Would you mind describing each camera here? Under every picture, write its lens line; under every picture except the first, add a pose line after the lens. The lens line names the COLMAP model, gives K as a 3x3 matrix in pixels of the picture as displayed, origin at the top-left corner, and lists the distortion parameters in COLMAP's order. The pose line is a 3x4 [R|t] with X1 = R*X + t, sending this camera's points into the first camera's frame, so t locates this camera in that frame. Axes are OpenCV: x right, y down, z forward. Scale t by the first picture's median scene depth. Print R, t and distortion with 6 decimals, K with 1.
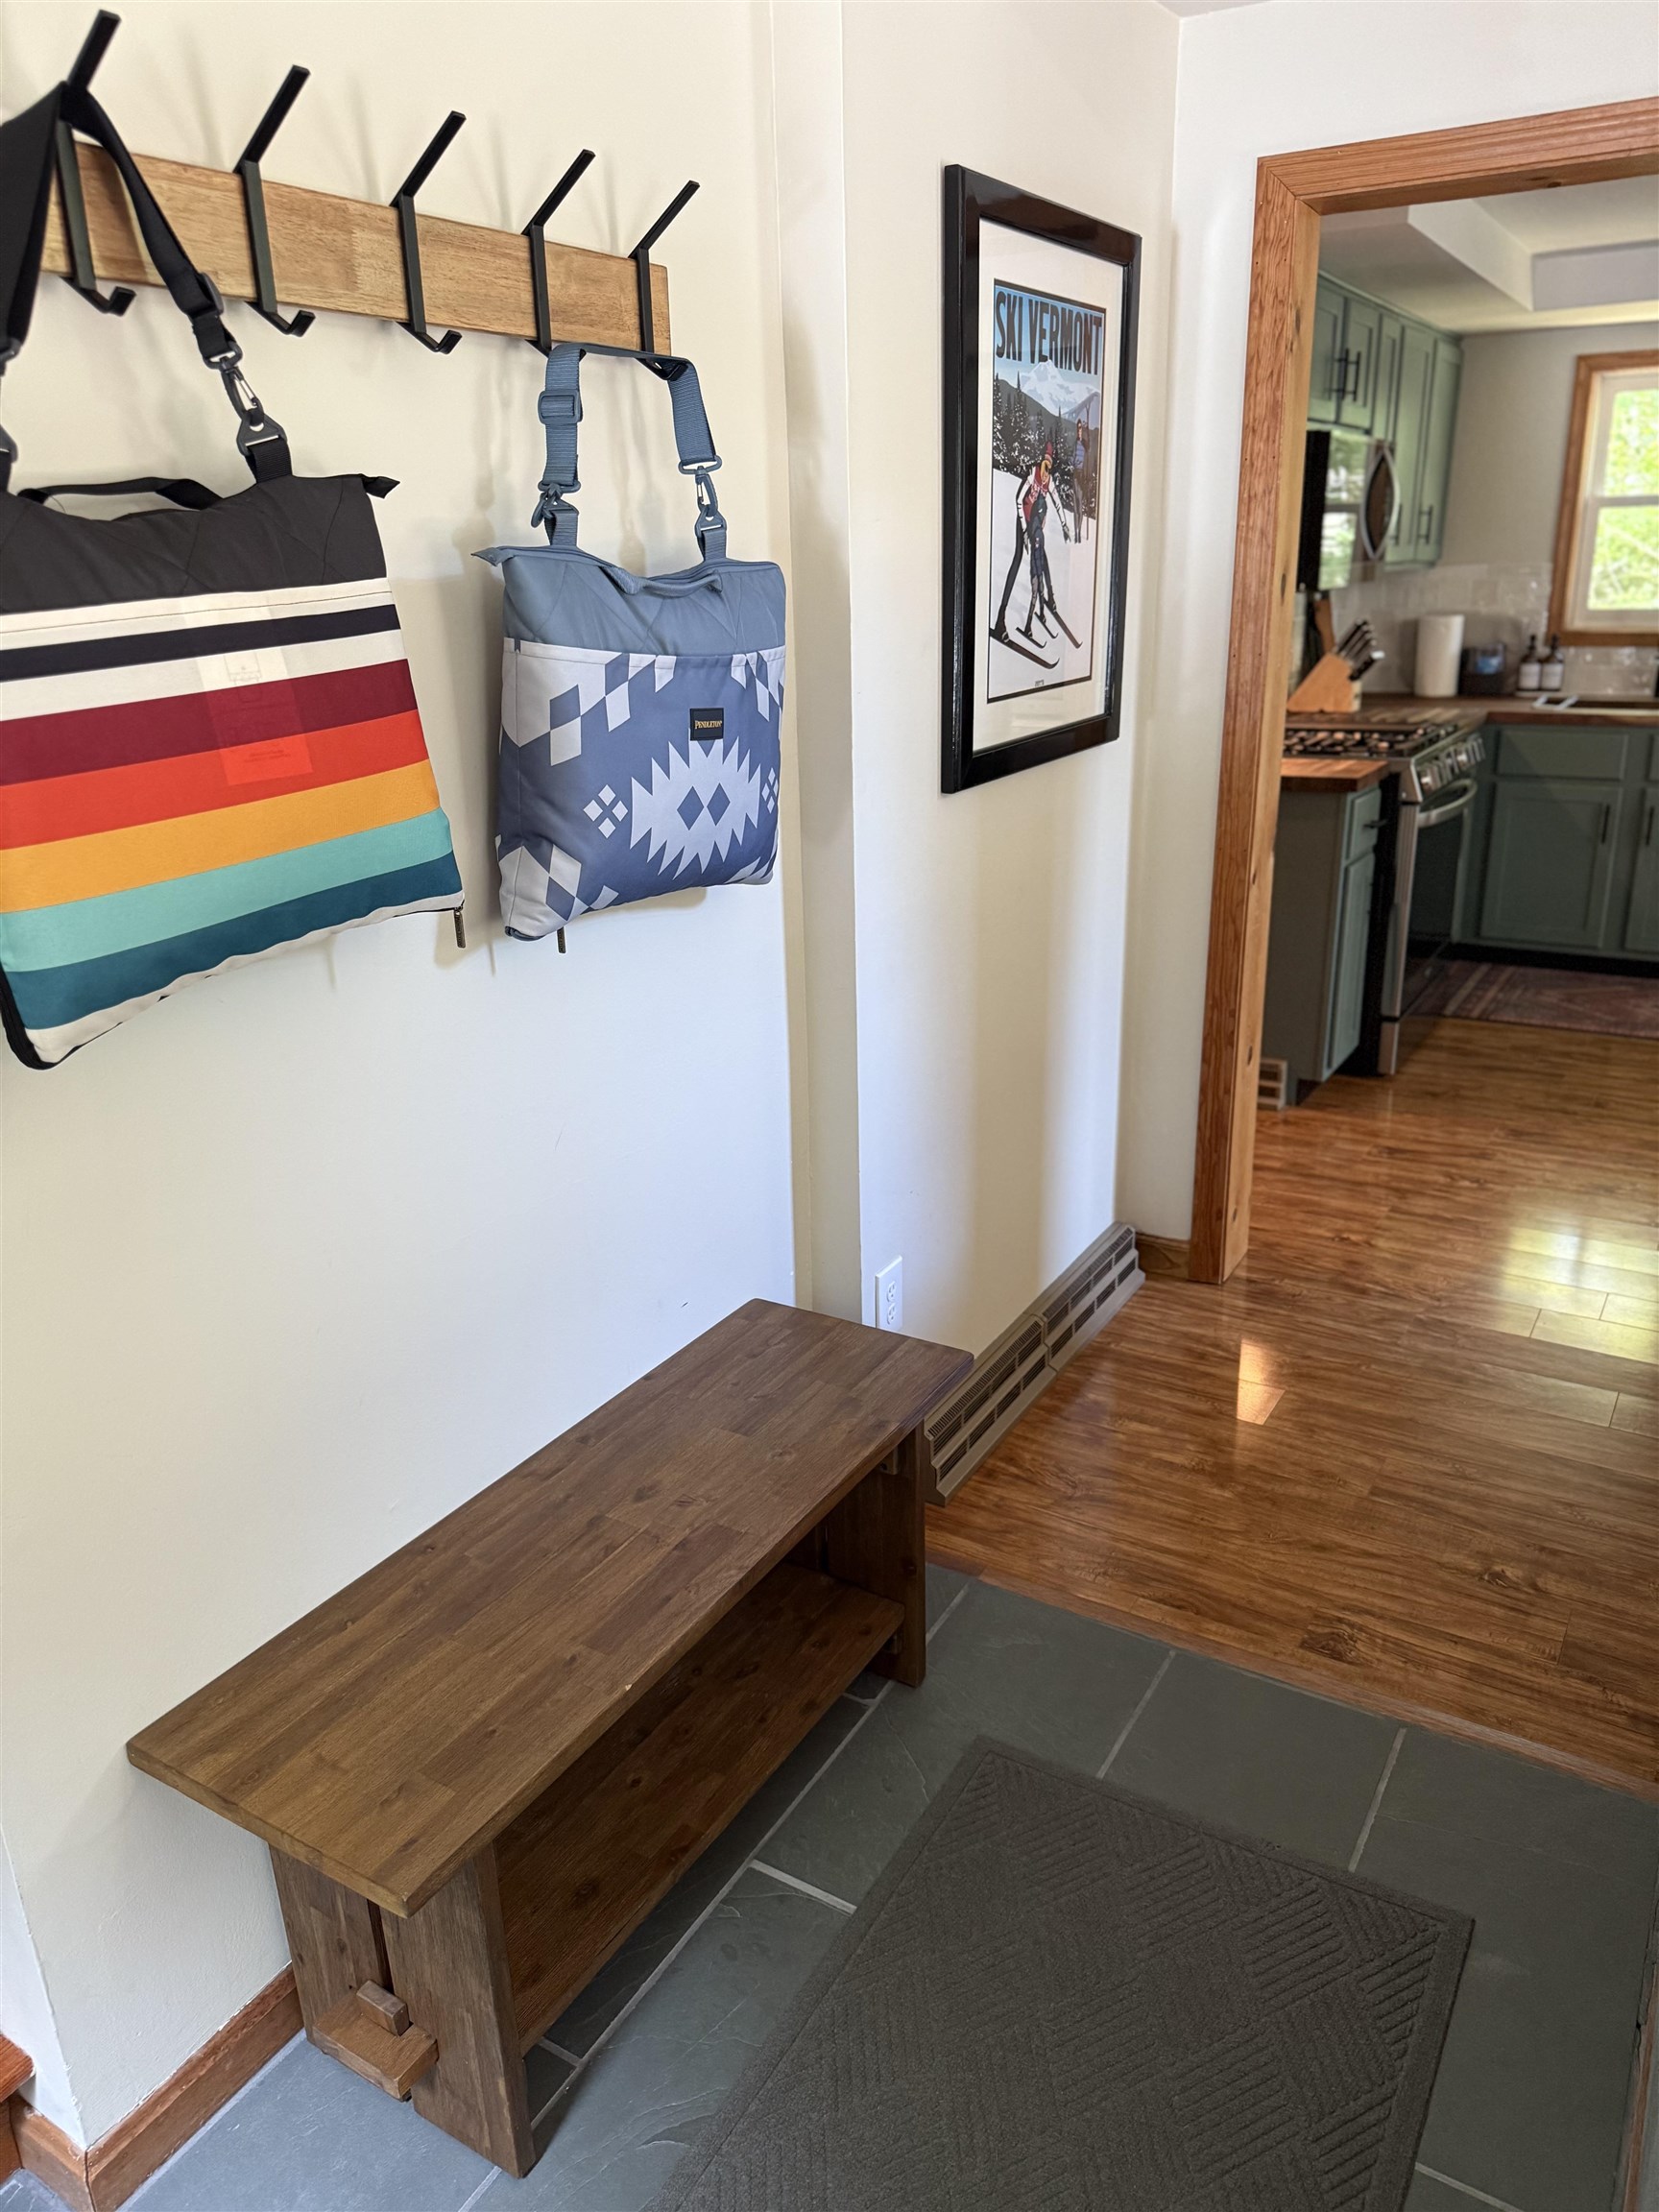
lens RADIAL K [[1551.4, 0, 845.4], [0, 1551.4, 1101.9], [0, 0, 1]] dist [0.047860, -0.063221]
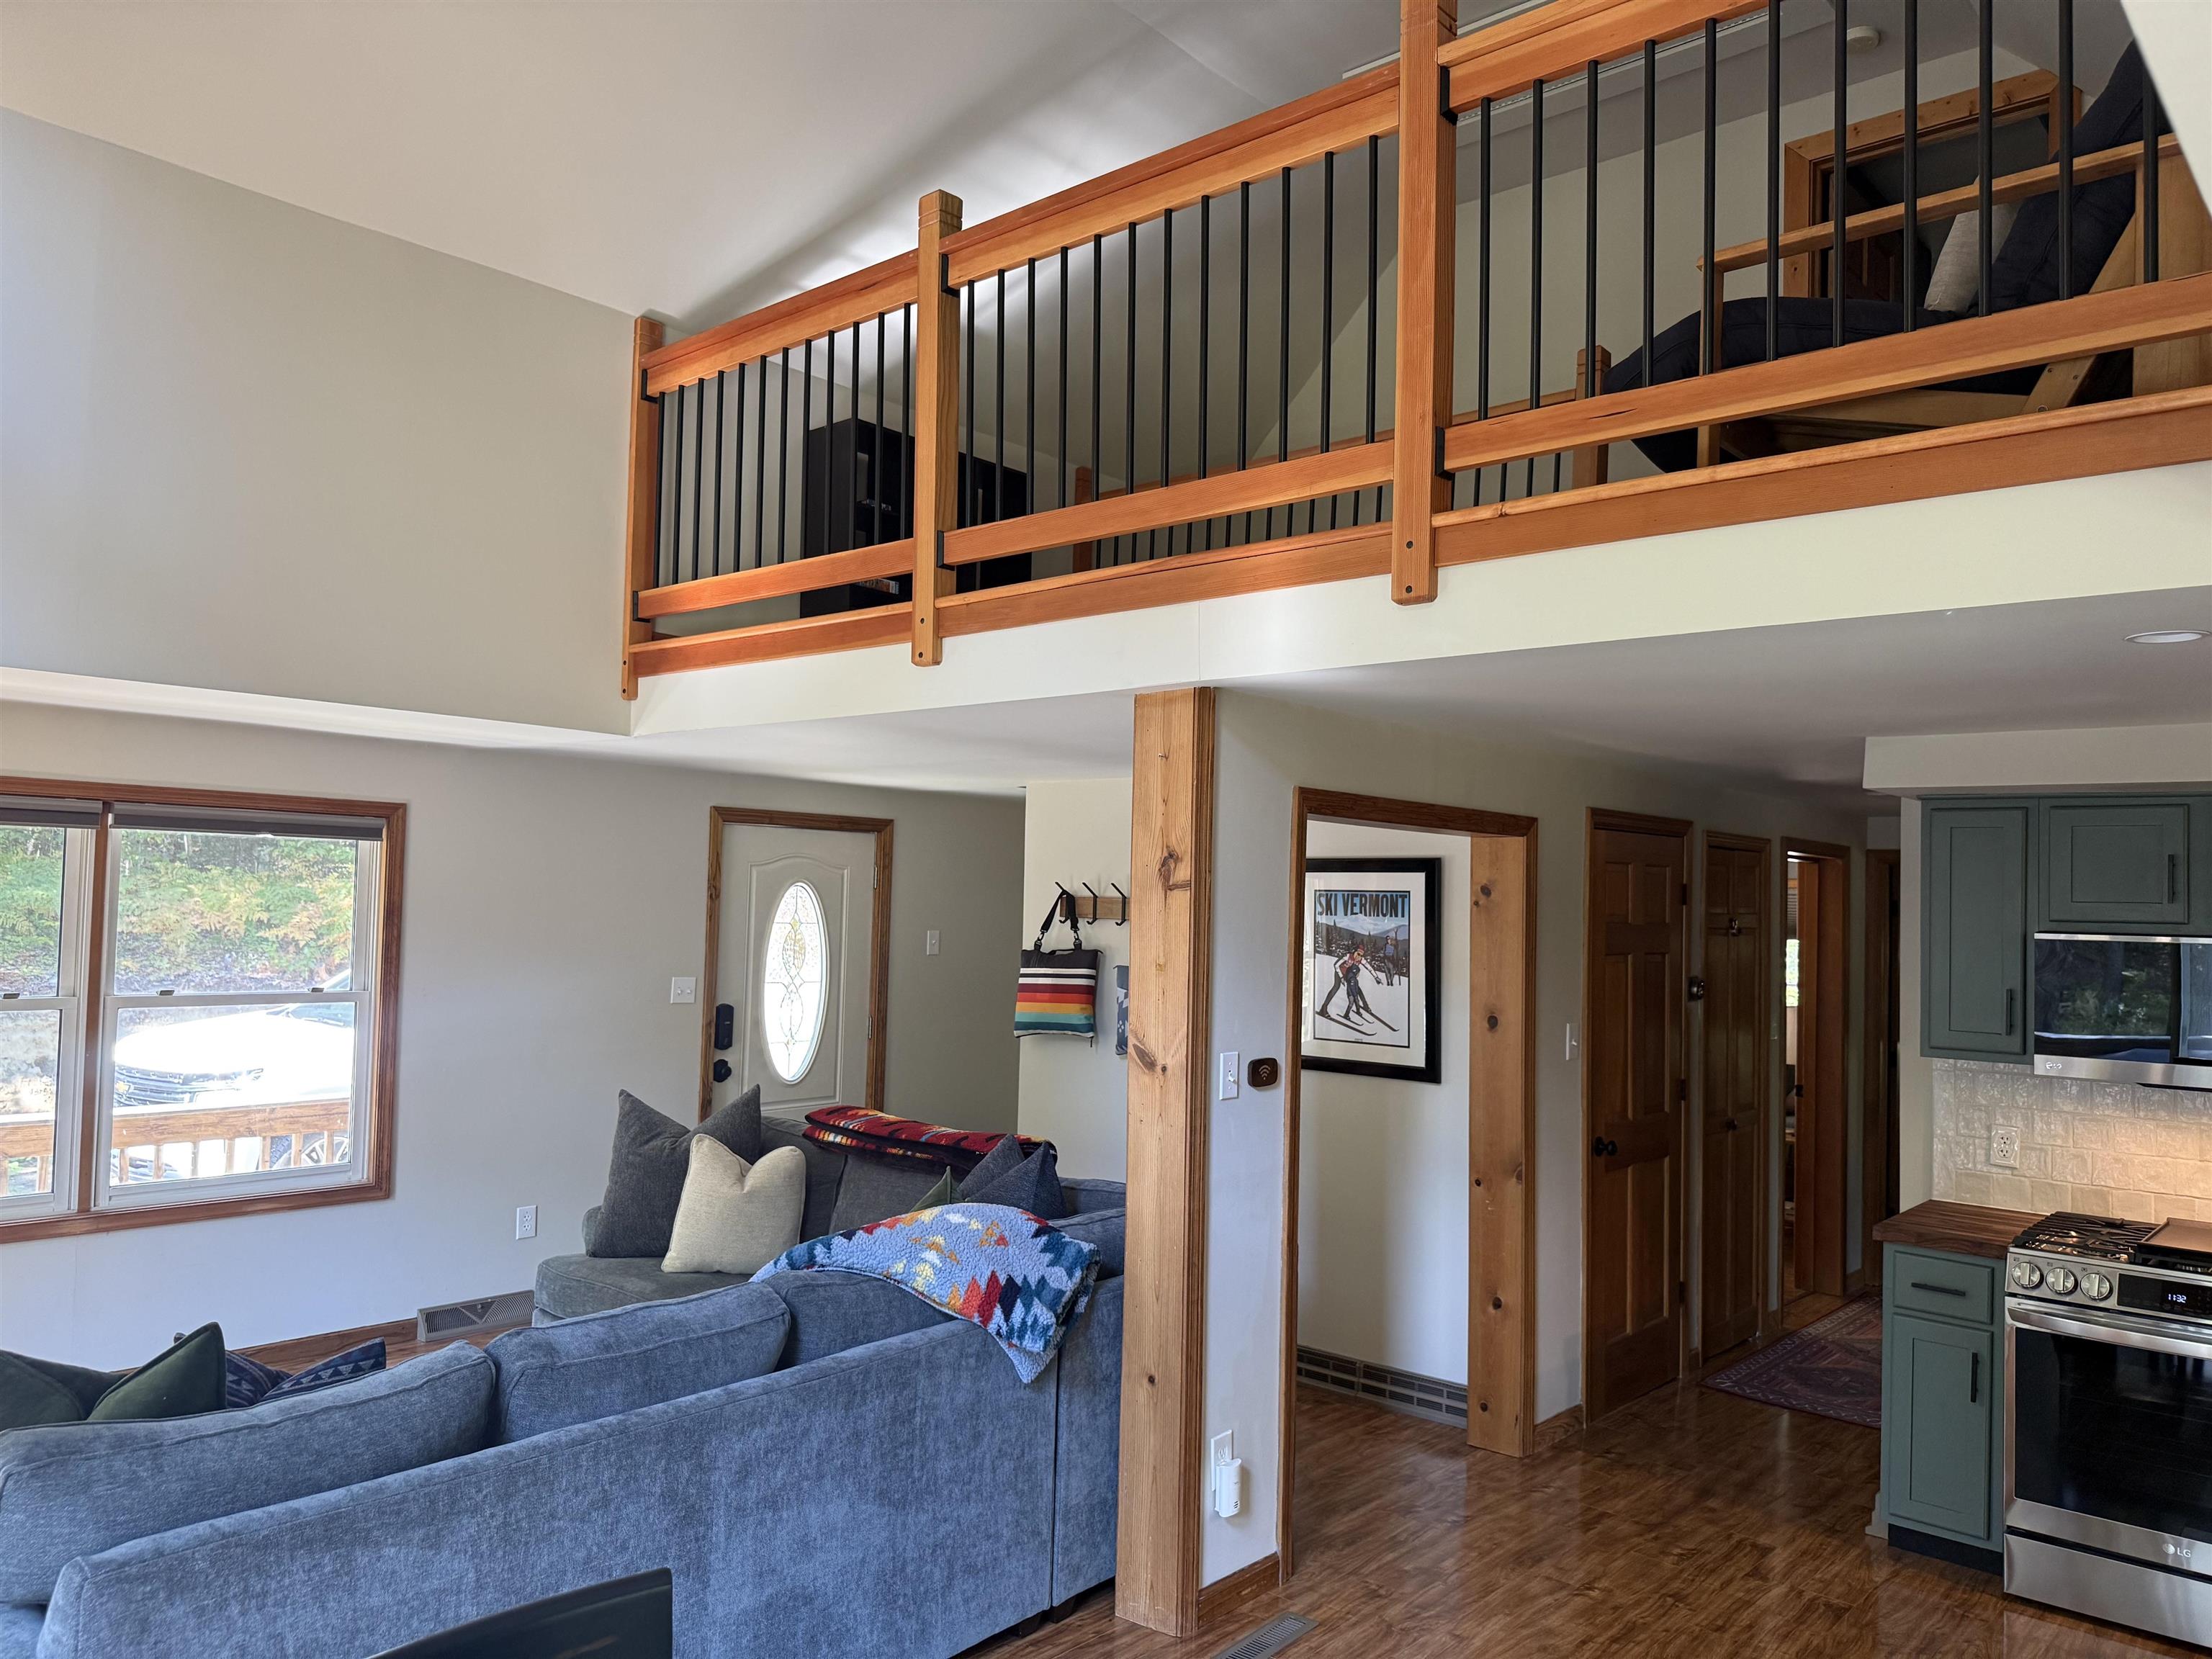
lens RADIAL K [[1542.0, 0, 1113.0], [0, 1542.0, 840.6], [0, 0, 1]] dist [0.149144, -0.232645]
pose [[-0.183362, -0.014389, -0.982940, 1.254118], [-0.344673, 0.937359, 0.050575, -0.273368], [0.920641, 0.348066, -0.176835, 0.492621]]
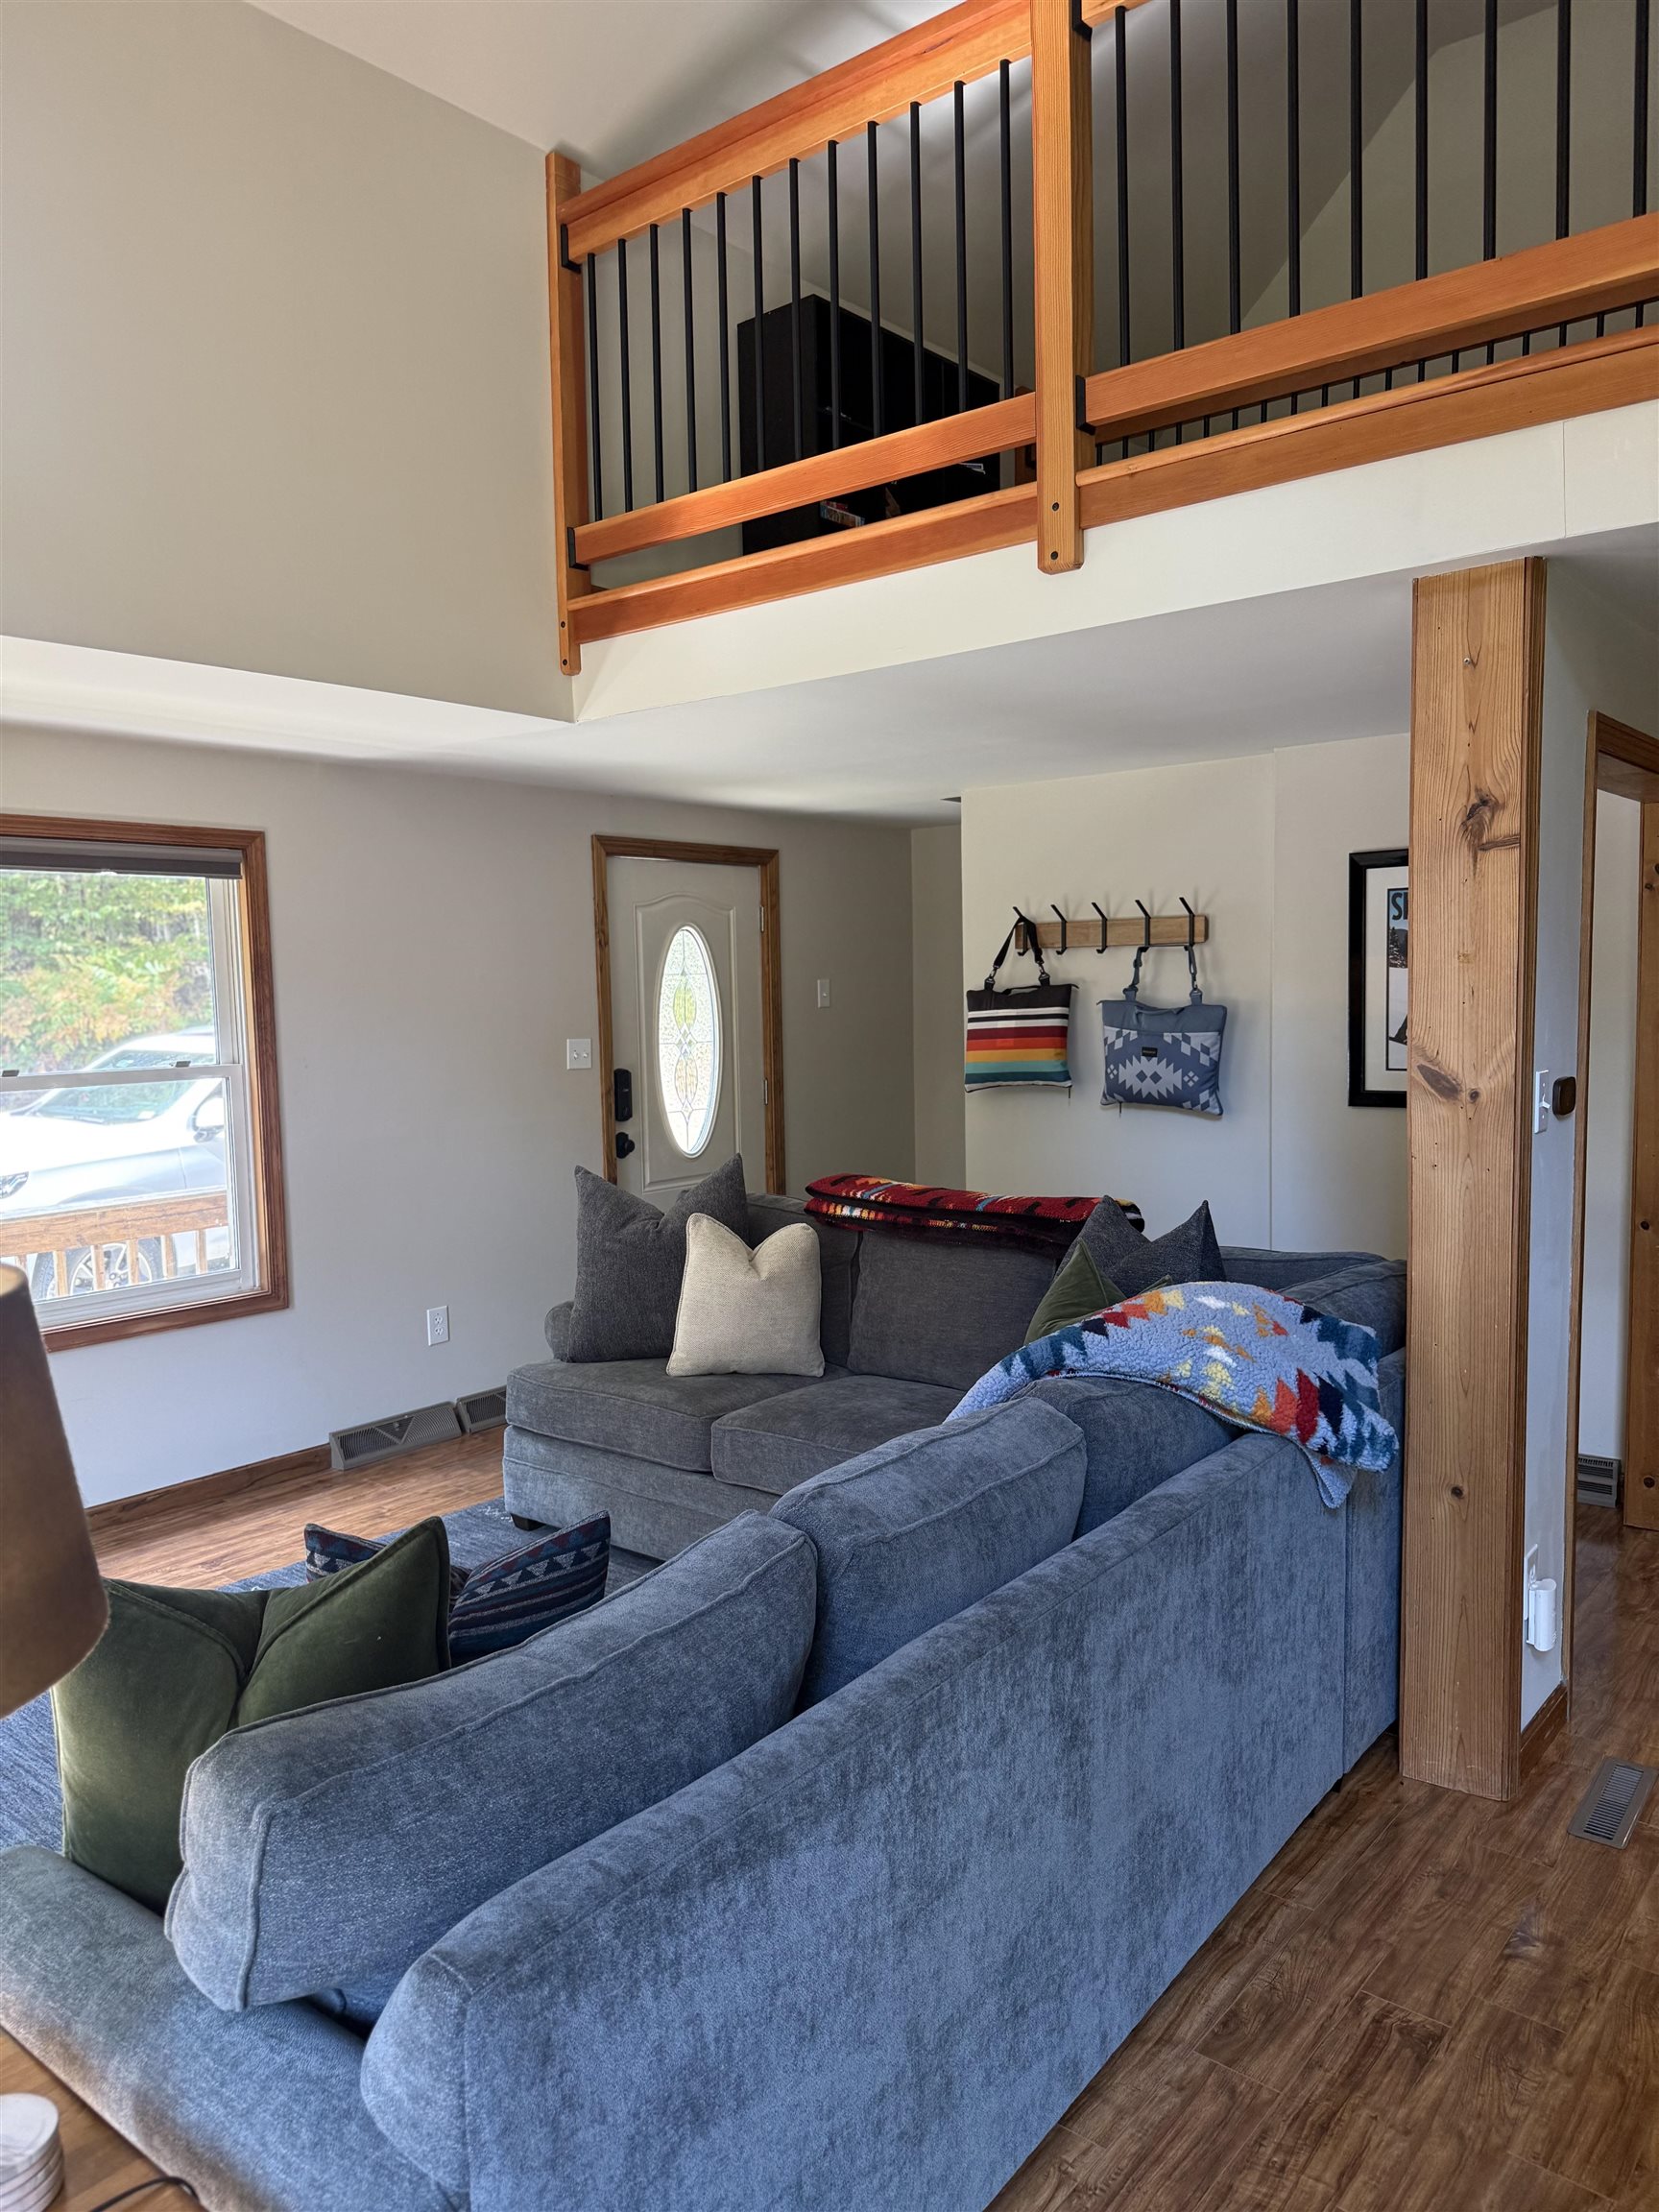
lens RADIAL K [[1531.8, 0, 839.9], [0, 1531.8, 1105.5], [0, 0, 1]] dist [0.143602, -0.229900]
pose [[-0.138696, 0.113224, -0.983841, 1.086408], [-0.305695, 0.940035, 0.151277, -0.145950], [0.941973, 0.321737, -0.095768, 0.250731]]
